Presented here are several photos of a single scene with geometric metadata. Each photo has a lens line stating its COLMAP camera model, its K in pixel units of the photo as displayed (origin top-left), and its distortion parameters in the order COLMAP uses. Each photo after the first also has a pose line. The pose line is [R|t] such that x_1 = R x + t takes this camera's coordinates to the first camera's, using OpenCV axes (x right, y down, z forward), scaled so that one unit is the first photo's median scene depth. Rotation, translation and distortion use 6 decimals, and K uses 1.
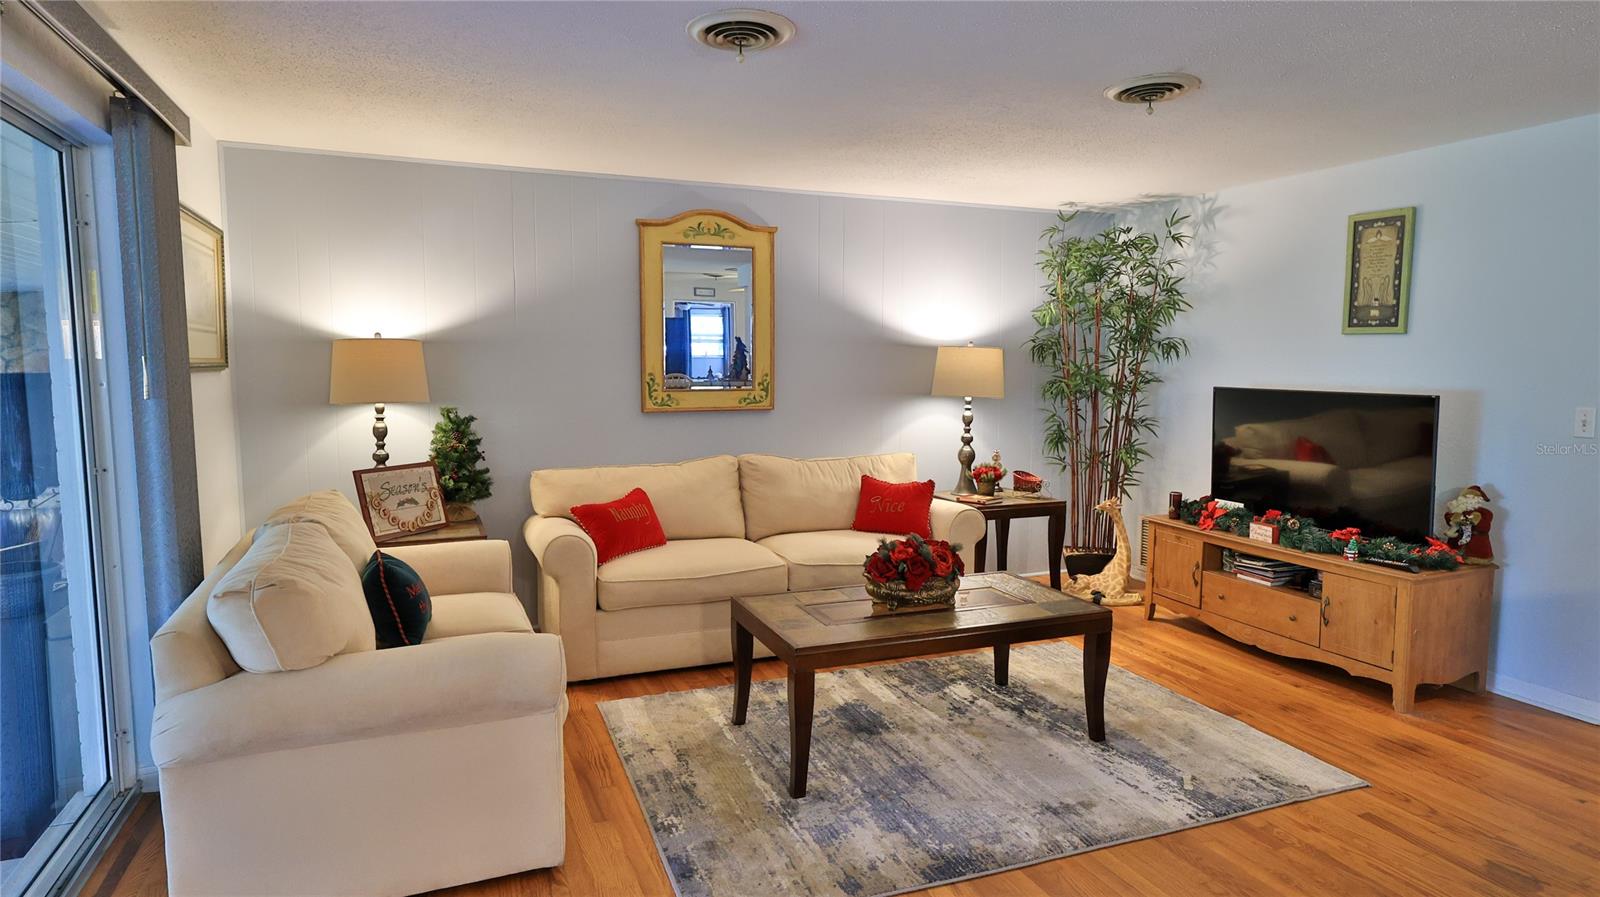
lens RADIAL K [[904.2, 0, 792.0], [0, 904.2, 446.7], [0, 0, 1]] dist [-0.001751, 0.000471]
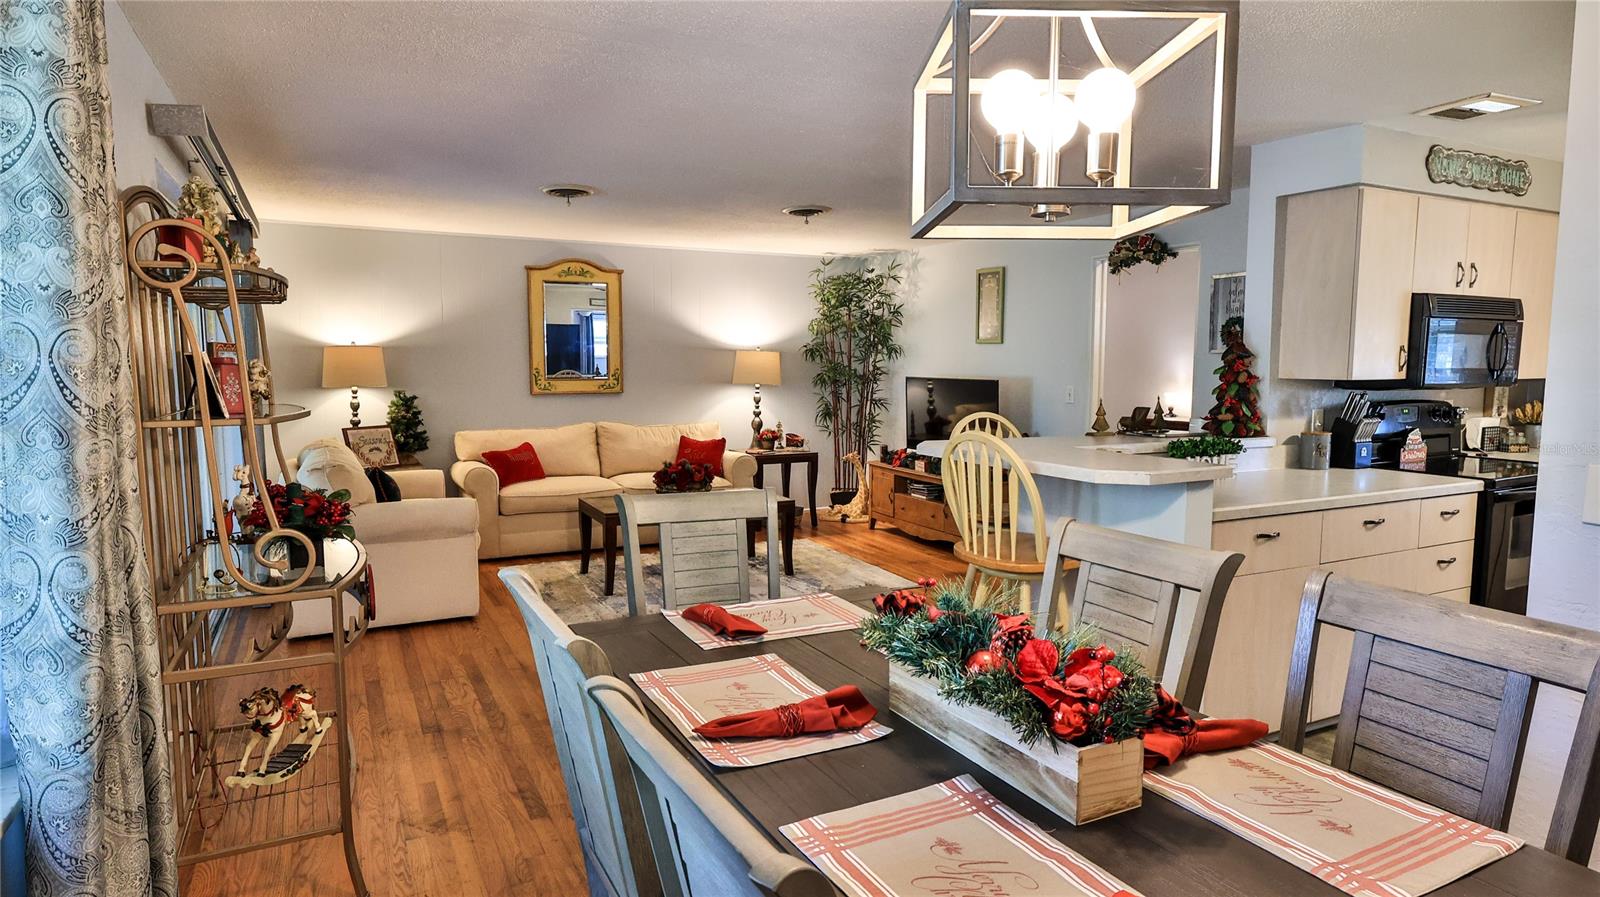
lens RADIAL K [[904.2, 0, 791.6], [0, 904.2, 449.0], [0, 0, 1]] dist [-0.001751, 0.000471]
pose [[0.996213, -0.008363, 0.086540, 0.135901], [0.008204, 0.999964, 0.002199, 0.053435], [-0.086556, -0.001481, 0.996246, -0.533492]]
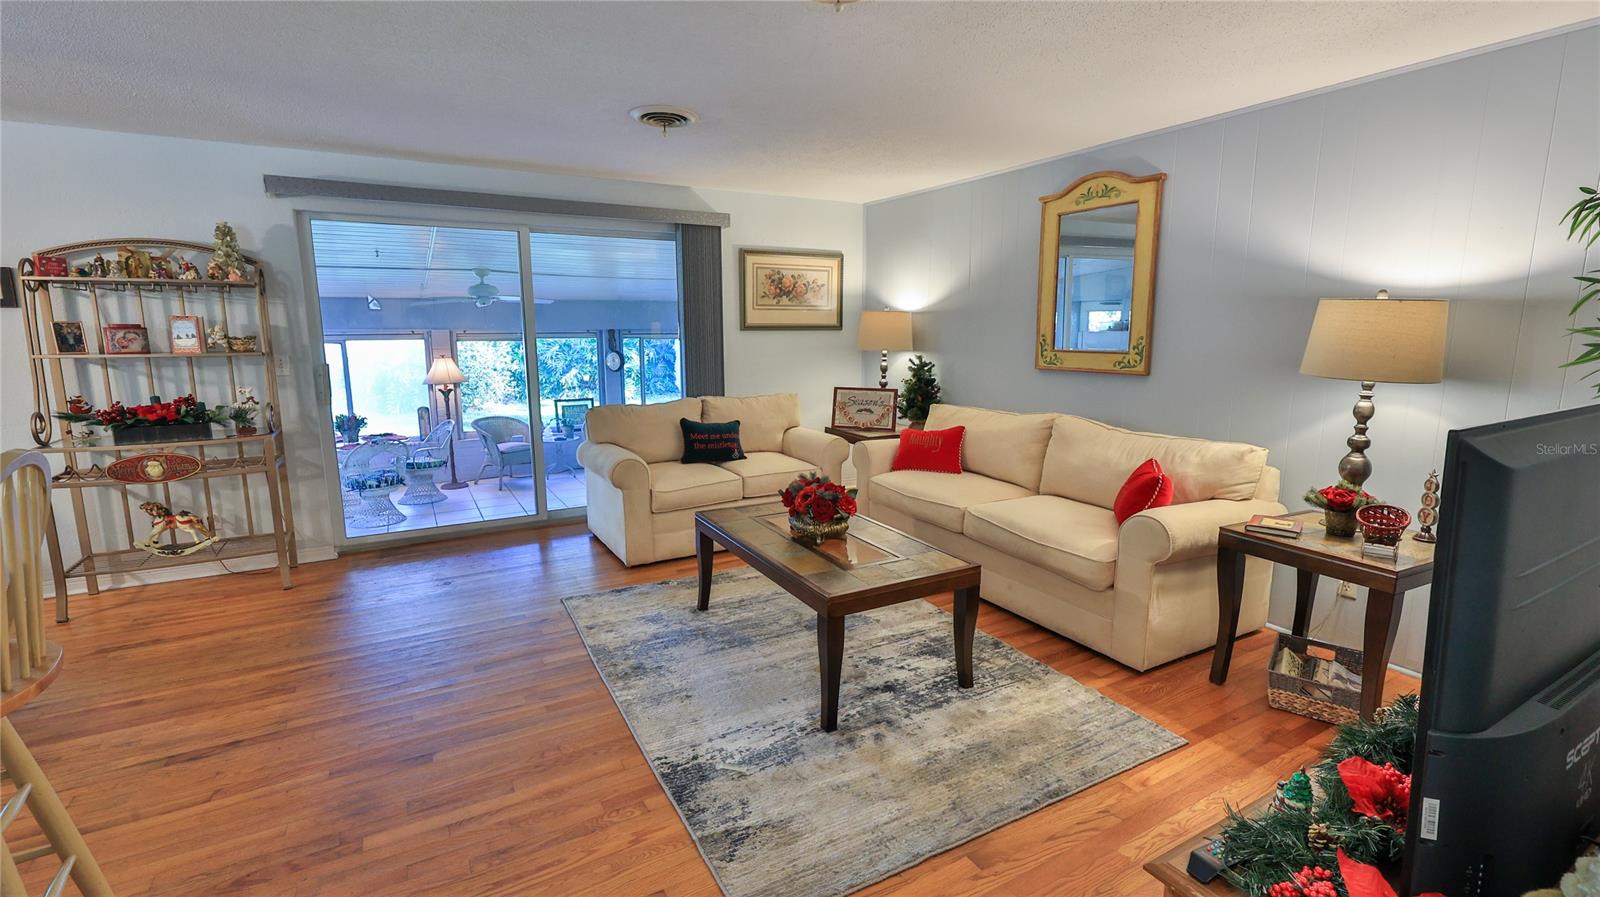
lens RADIAL K [[709.7, 0, 803.1], [0, 709.7, 445.3], [0, 0, 1]] dist [-0.000640, 0.000065]
pose [[0.128559, 0.162640, -0.978274, 0.714415], [-0.090641, 0.984258, 0.151723, -0.053591], [0.987551, 0.069167, 0.141277, 0.600565]]
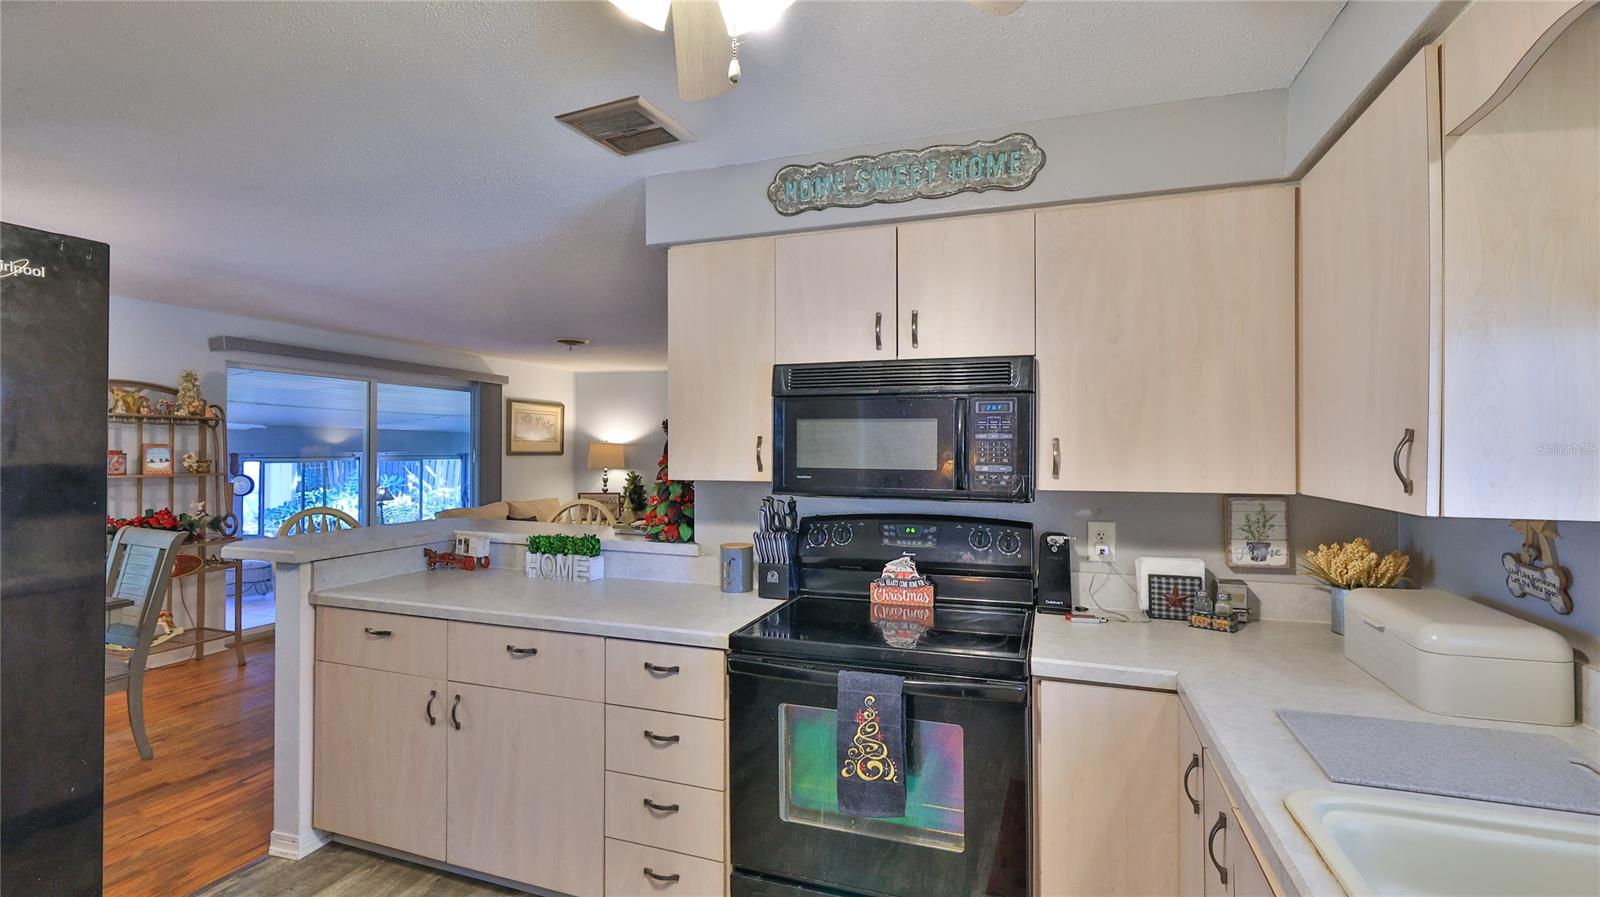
lens RADIAL K [[709.7, 0, 793.4], [0, 709.7, 442.6], [0, 0, 1]] dist [-0.000640, 0.000065]
pose [[0.741635, -0.006909, -0.670768, 1.103088], [-0.064890, 0.994519, -0.081989, 0.007188], [0.667657, 0.104332, 0.737122, -0.100609]]
